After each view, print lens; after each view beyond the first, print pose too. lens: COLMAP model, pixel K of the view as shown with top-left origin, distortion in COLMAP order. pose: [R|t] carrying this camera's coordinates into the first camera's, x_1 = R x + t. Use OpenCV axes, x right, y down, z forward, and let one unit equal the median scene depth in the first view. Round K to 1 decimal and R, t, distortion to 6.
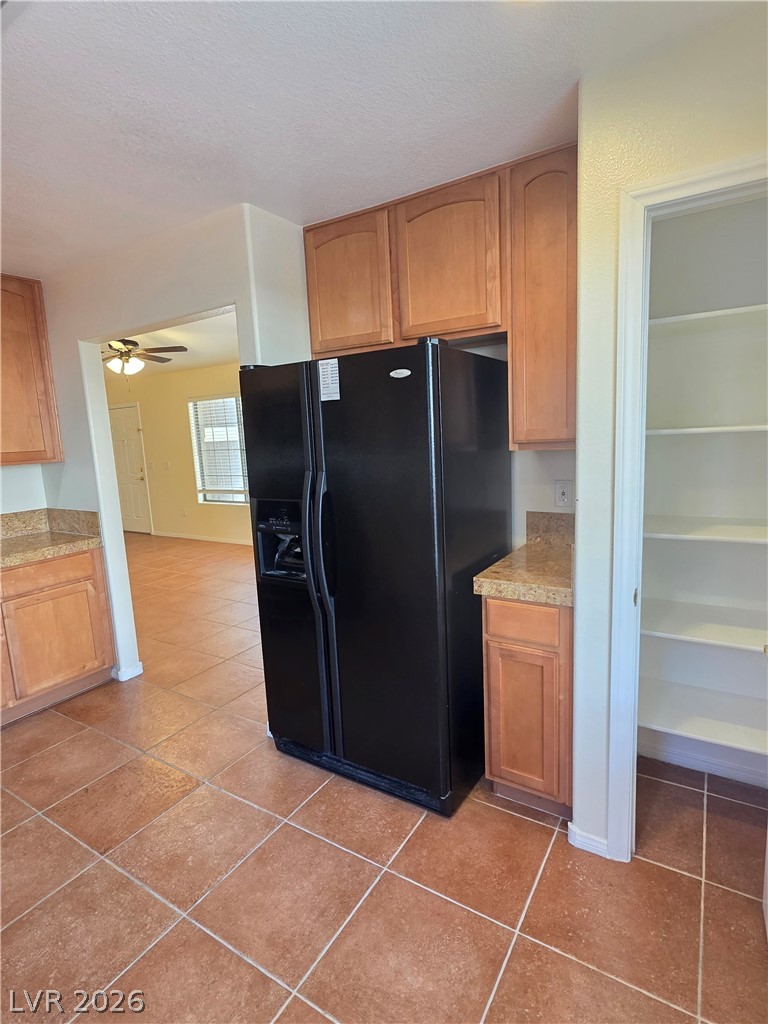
lens RADIAL K [[524.5, 0, 386.7], [0, 524.5, 510.2], [0, 0, 1]] dist [0.000492, 0.000997]
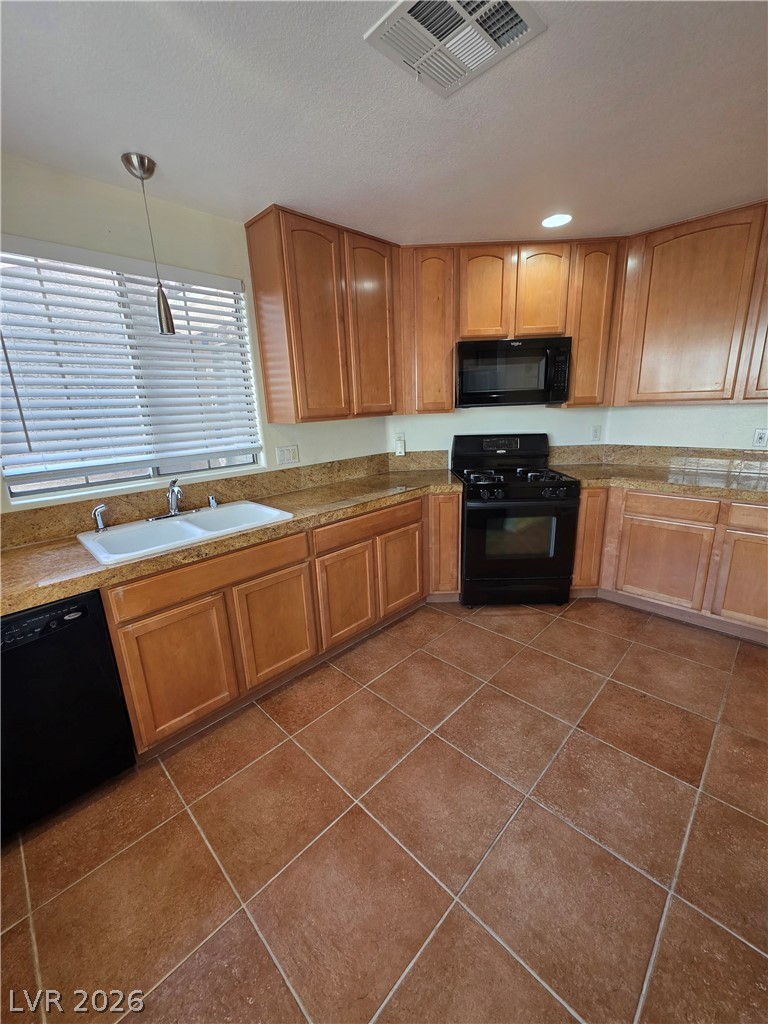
lens RADIAL K [[409.6, 0, 386.0], [0, 409.6, 512.0], [0, 0, 1]] dist [-0.000188, 0.000525]
pose [[-0.218114, 0.307039, -0.926366, 0.079110], [-0.098309, 0.937479, 0.333869, -0.027762], [0.970959, 0.163892, -0.174293, 0.162681]]
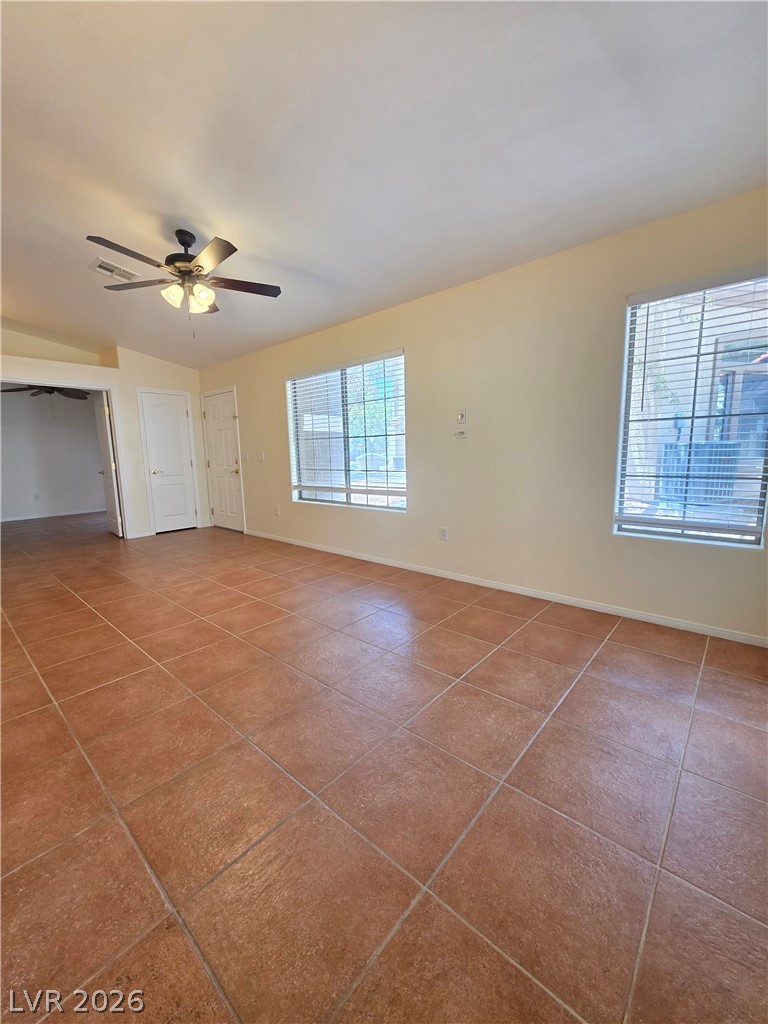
lens RADIAL K [[409.6, 0, 386.0], [0, 409.6, 512.0], [0, 0, 1]] dist [-0.000188, 0.000525]
pose [[0.986816, 0.048808, -0.154309, -0.108431], [-0.048334, 0.998808, 0.006823, -0.008182], [0.154458, 0.000725, 0.987999, 0.375033]]
